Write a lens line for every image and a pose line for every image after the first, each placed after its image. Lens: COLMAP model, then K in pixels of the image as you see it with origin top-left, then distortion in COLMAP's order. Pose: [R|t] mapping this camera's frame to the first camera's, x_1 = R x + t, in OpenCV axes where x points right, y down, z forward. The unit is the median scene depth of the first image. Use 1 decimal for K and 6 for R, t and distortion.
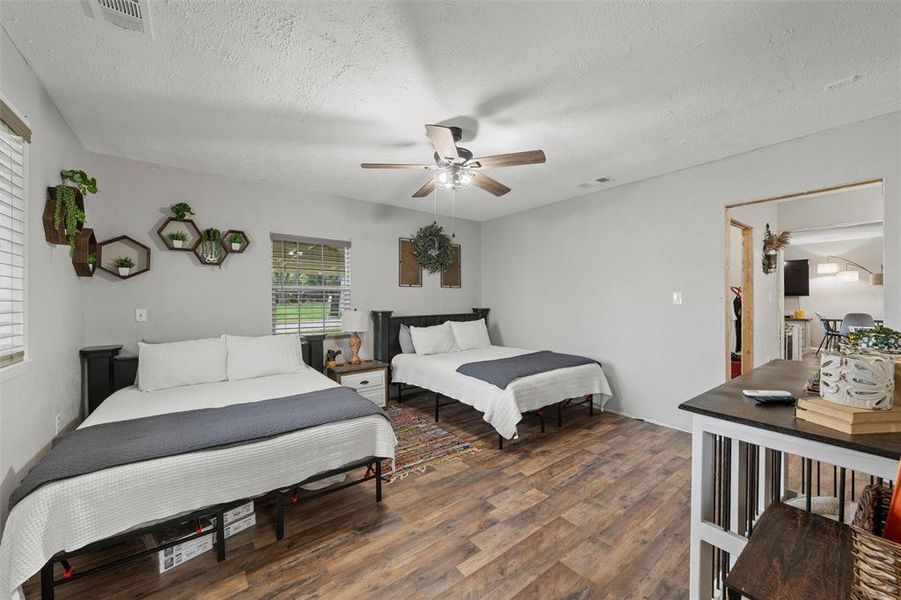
lens RADIAL K [[329.3, 0, 448.4], [0, 329.3, 304.4], [0, 0, 1]] dist [0.000255, 0.000074]
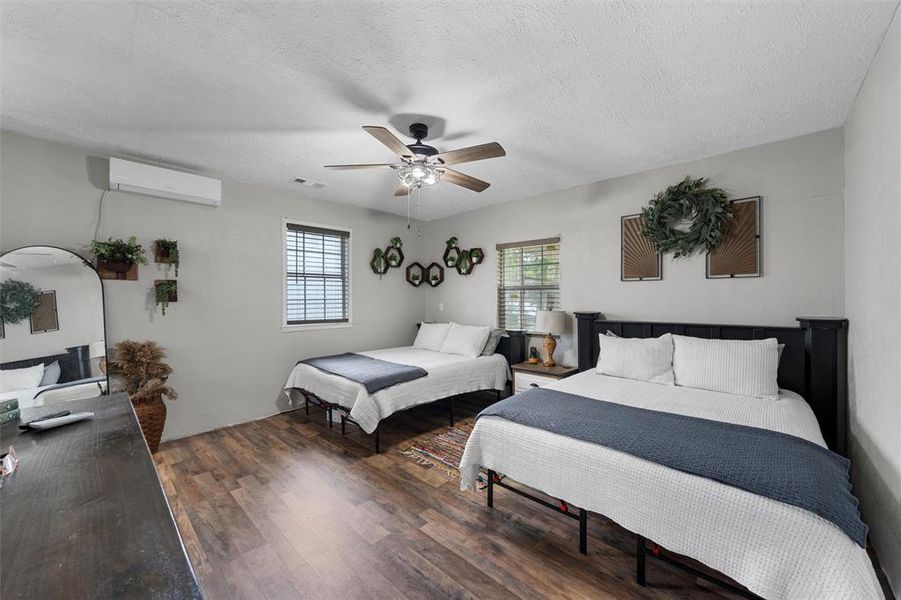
lens RADIAL K [[335.6, 0, 460.5], [0, 335.6, 302.1], [0, 0, 1]] dist [0.001019, 0.000047]
pose [[0.204185, 0.018040, -0.978766, 0.786603], [-0.012009, 0.999801, 0.015923, -0.021269], [0.978859, 0.008502, 0.204361, 0.710997]]
